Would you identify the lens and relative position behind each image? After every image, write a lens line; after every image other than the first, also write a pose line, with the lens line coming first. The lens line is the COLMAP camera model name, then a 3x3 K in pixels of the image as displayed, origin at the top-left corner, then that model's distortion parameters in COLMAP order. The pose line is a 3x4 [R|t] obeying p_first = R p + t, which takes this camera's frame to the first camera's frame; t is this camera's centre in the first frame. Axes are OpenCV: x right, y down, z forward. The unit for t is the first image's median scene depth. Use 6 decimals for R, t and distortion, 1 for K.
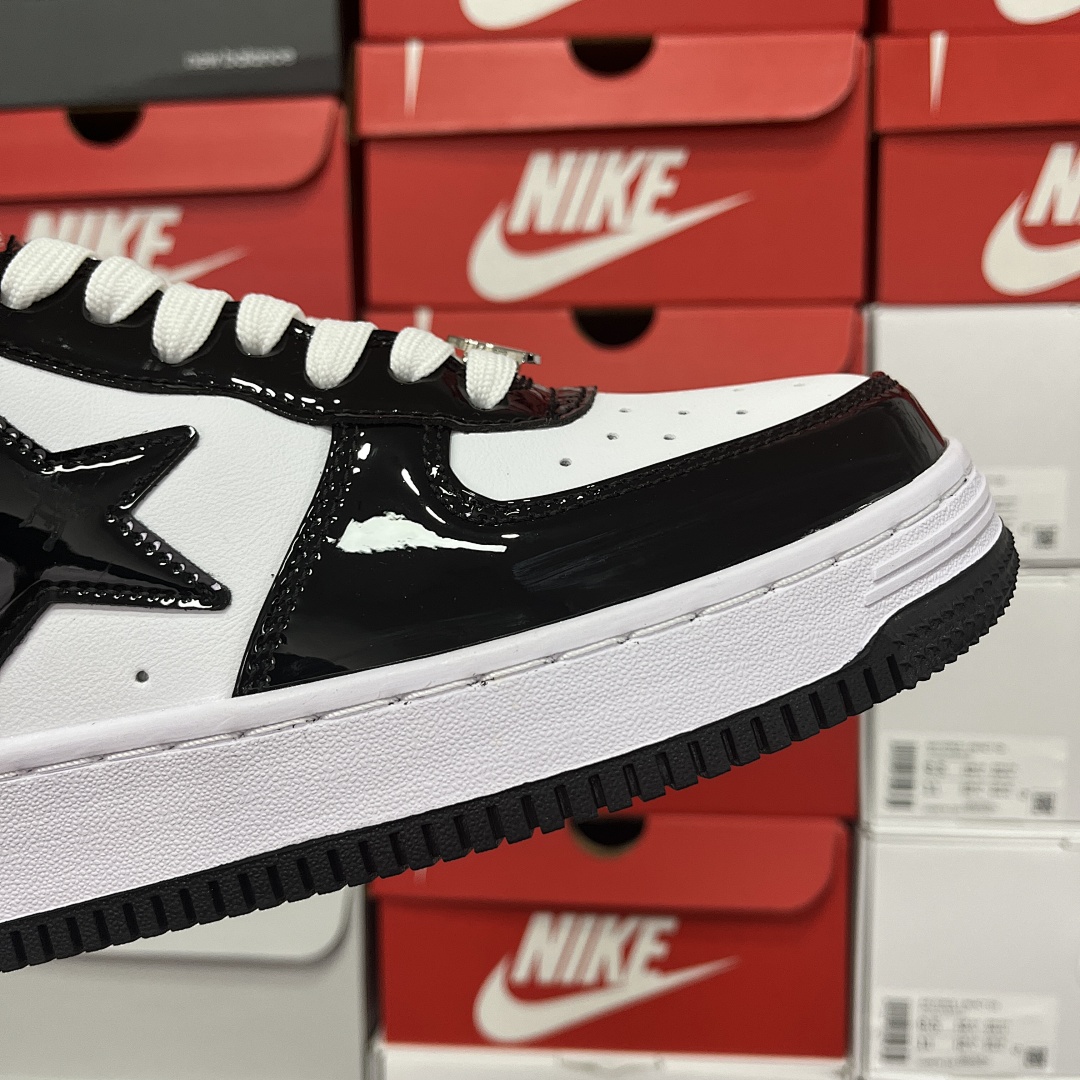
lens RADIAL K [[1165.8, 0, 540.0], [0, 1165.8, 540.0], [0, 0, 1]] dist [0.076193, -0.188397]
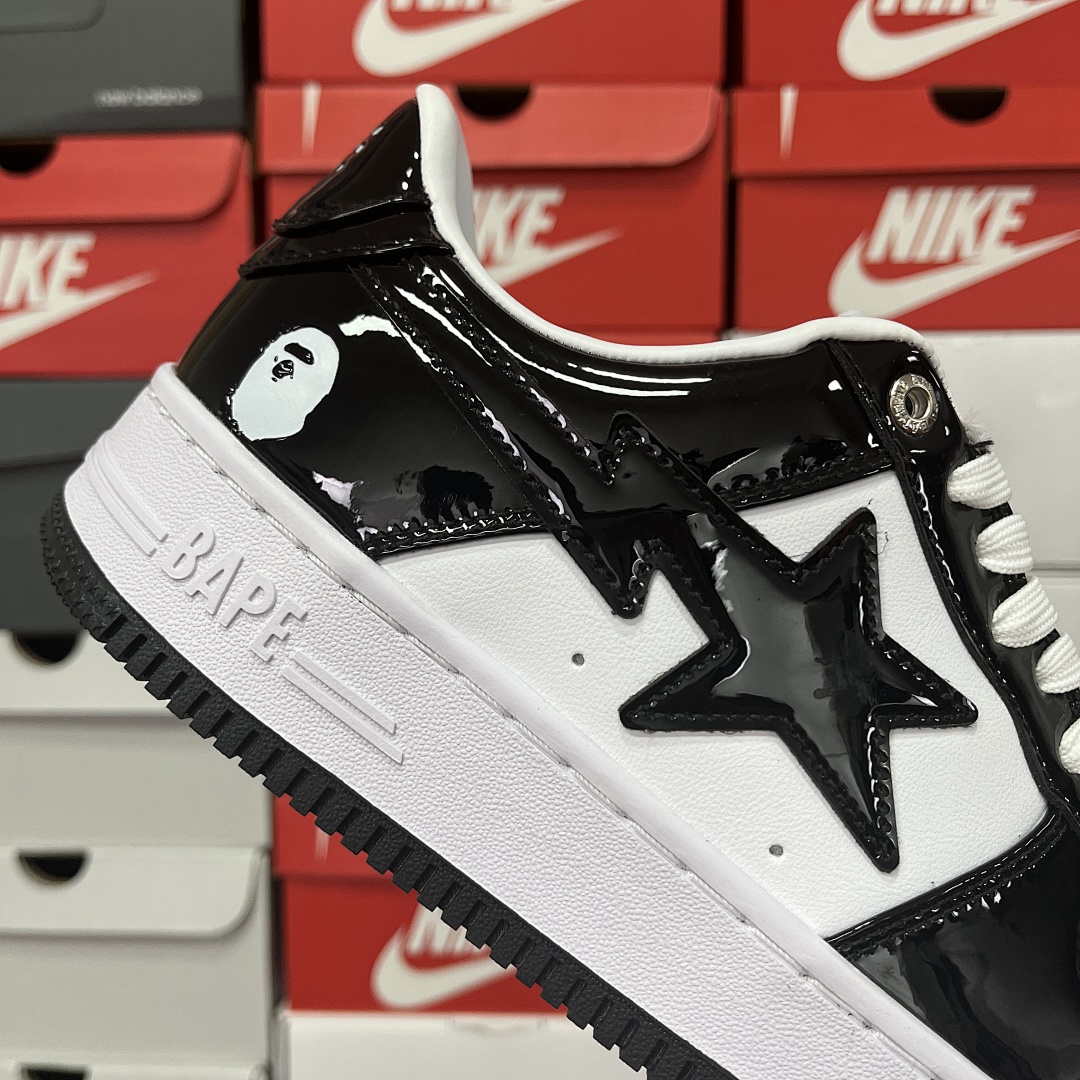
lens RADIAL K [[1165.8, 0, 540.0], [0, 1165.8, 540.0], [0, 0, 1]] dist [0.076193, -0.188397]
pose [[0.629533, 0.776186, -0.034982, -0.598003], [-0.776908, 0.628256, -0.041334, 0.139610], [-0.010105, 0.053199, 0.998533, -0.001200]]
